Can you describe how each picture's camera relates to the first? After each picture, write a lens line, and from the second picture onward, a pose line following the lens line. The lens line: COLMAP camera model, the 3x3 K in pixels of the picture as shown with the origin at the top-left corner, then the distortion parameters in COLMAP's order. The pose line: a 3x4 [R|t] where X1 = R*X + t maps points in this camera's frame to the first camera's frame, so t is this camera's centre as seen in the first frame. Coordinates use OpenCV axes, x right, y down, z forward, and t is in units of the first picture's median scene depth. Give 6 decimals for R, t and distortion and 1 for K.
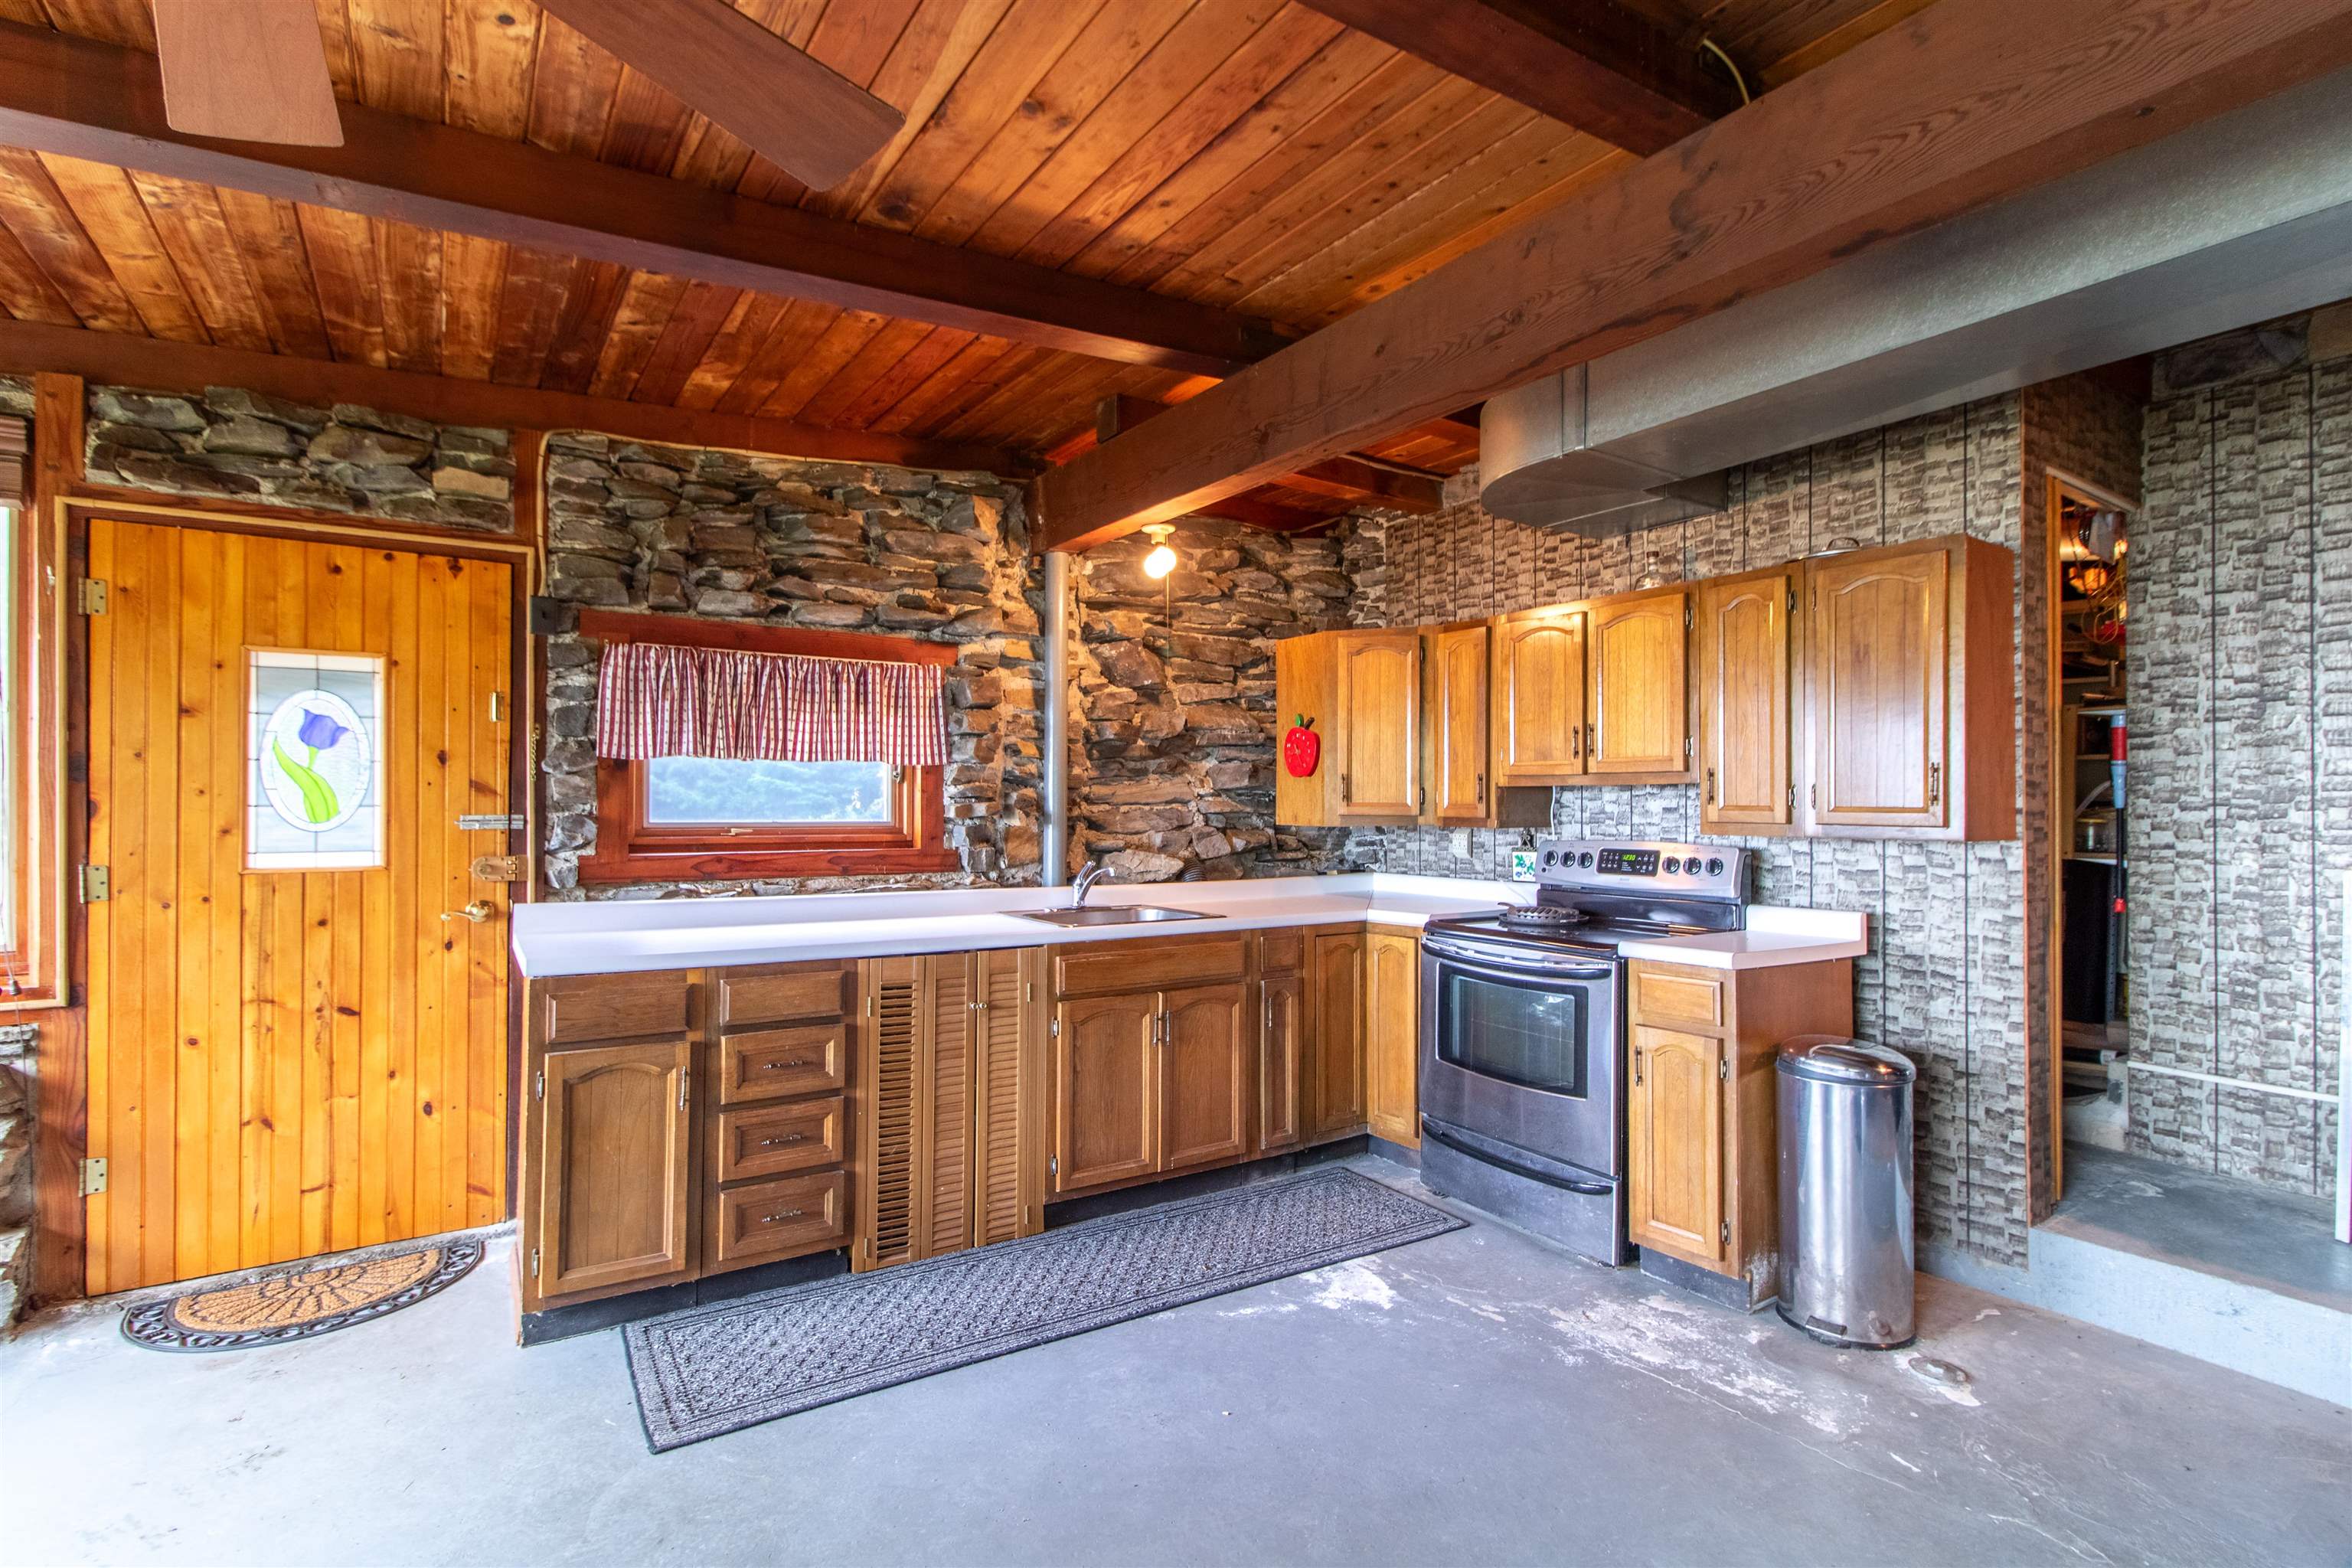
lens RADIAL K [[1169.3, 0, 1174.6], [0, 1169.3, 789.1], [0, 0, 1]] dist [0.016940, 0.000247]
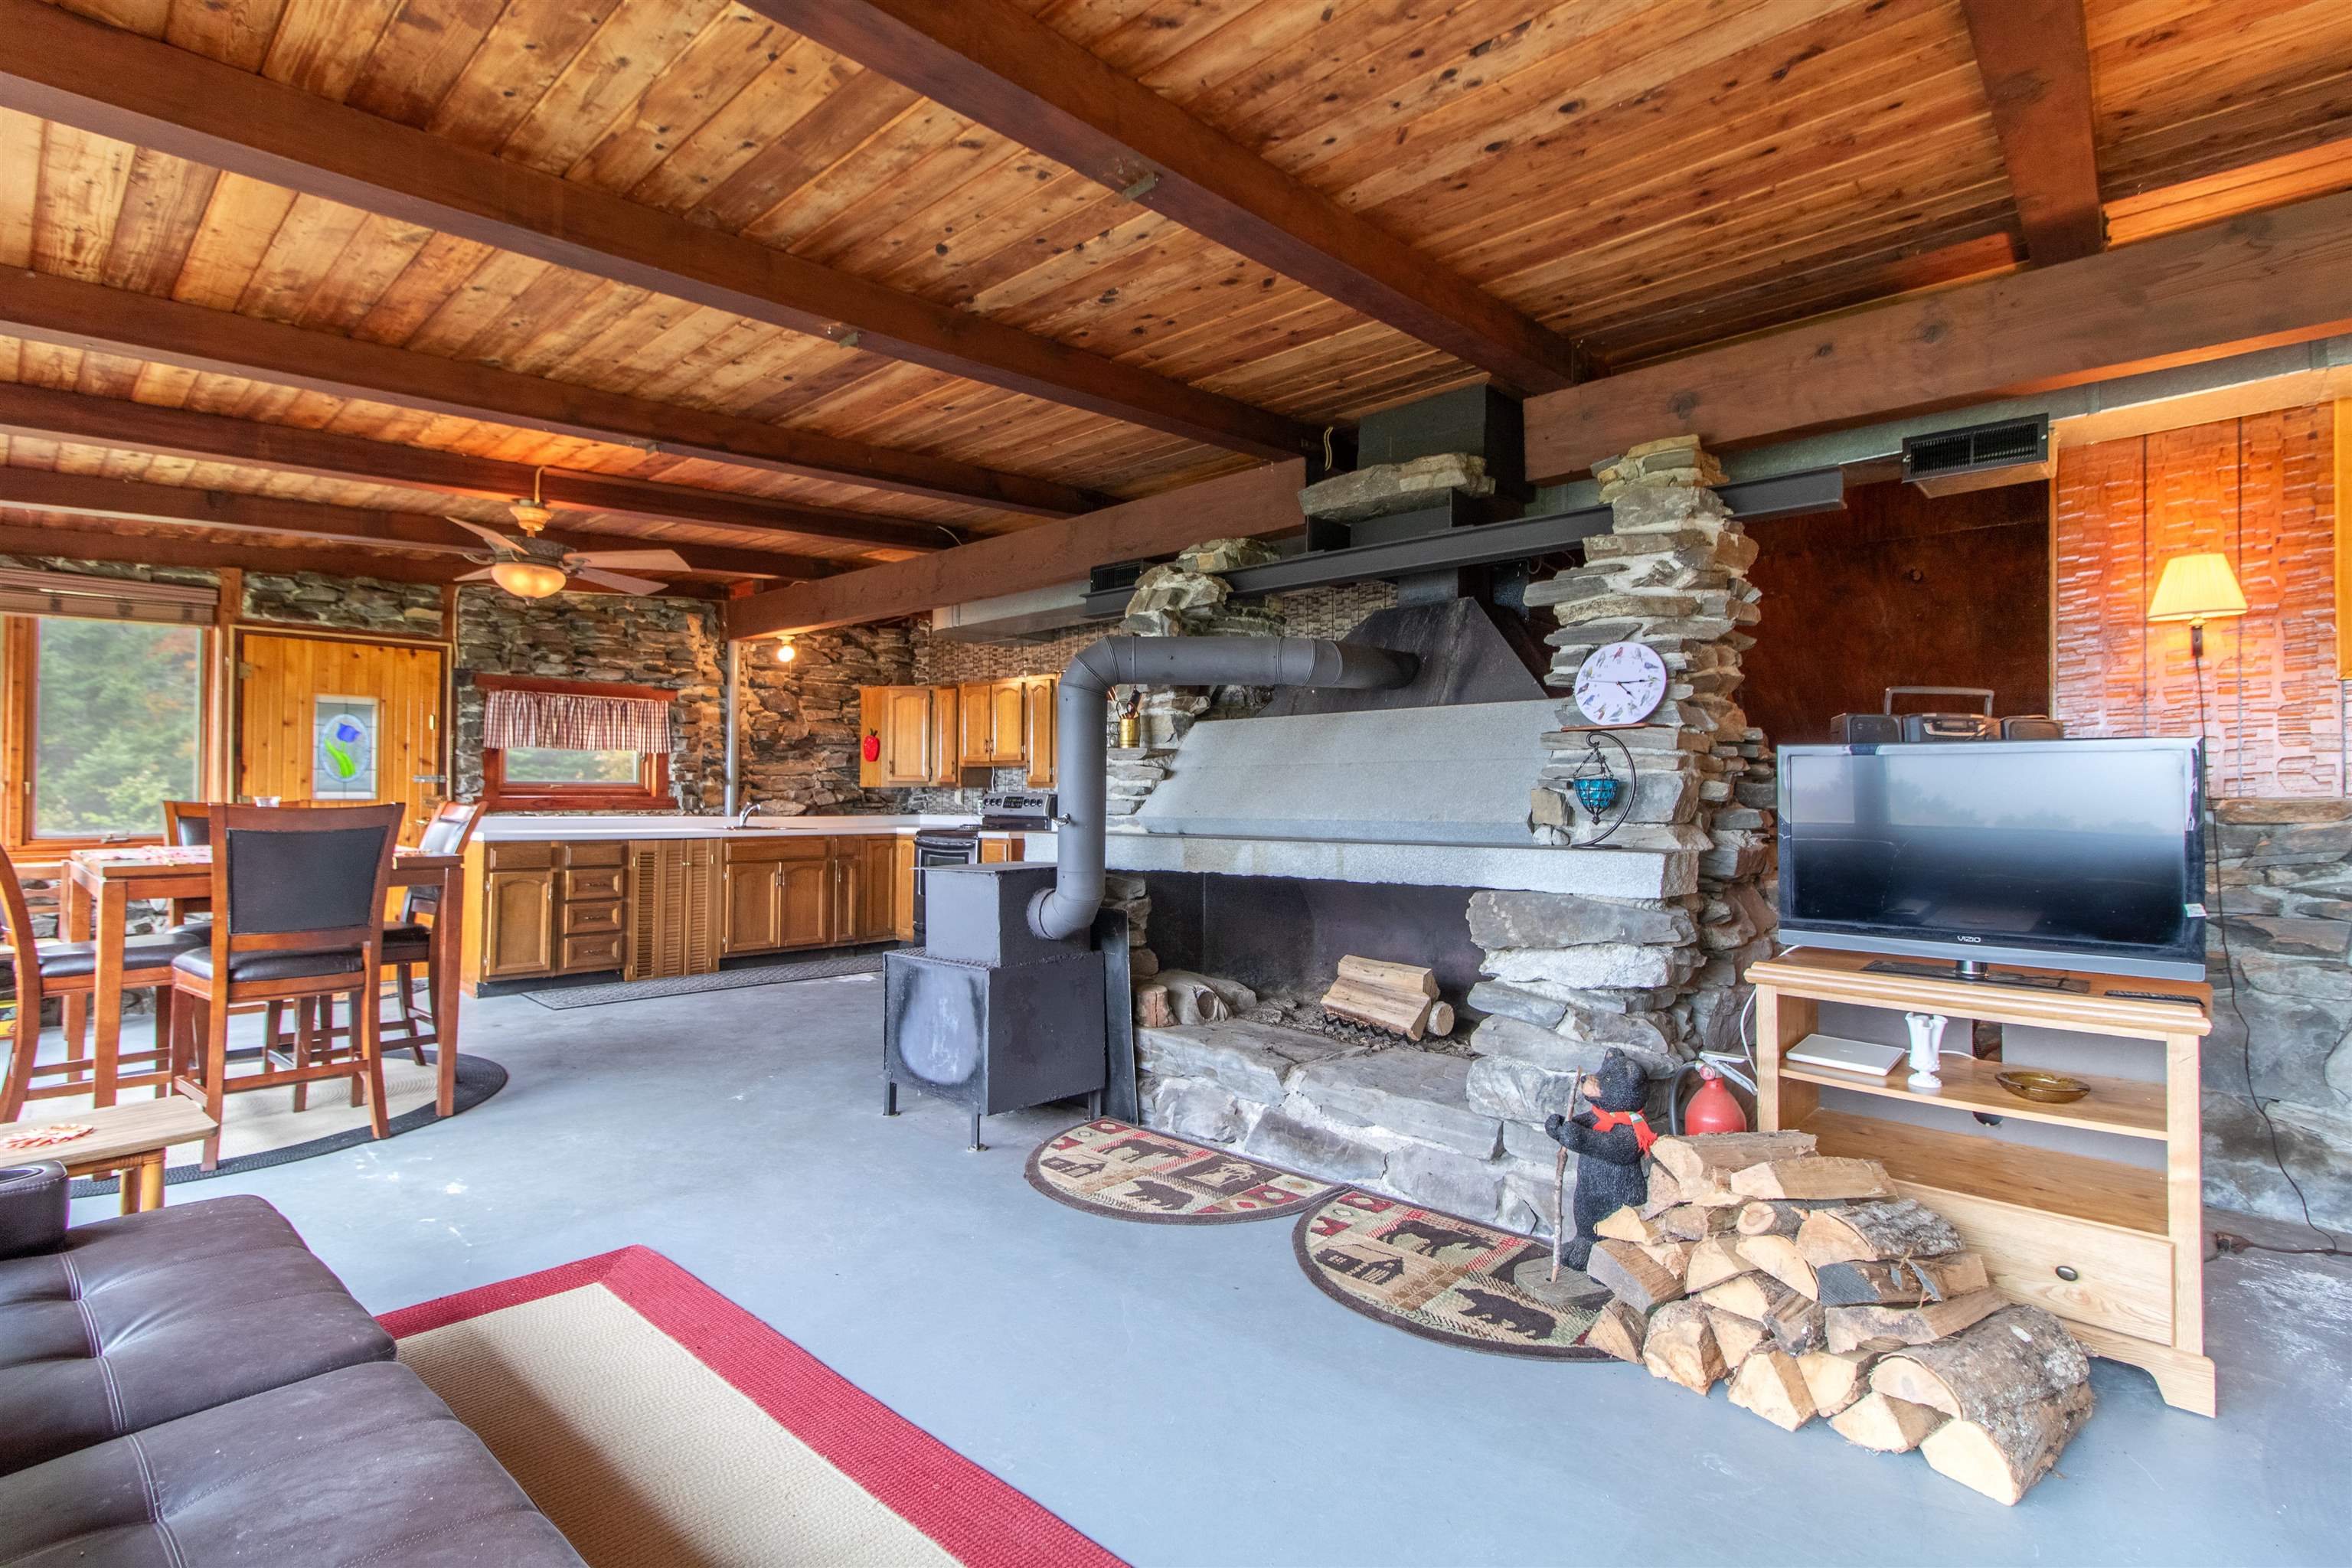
lens RADIAL K [[1169.3, 0, 1188.2], [0, 1169.3, 778.6], [0, 0, 1]] dist [0.016940, 0.000247]
pose [[0.972763, 0.007001, 0.231695, 0.210555], [-0.007041, 0.999975, -0.000654, 0.019025], [-0.231694, -0.000995, 0.972788, -1.214303]]
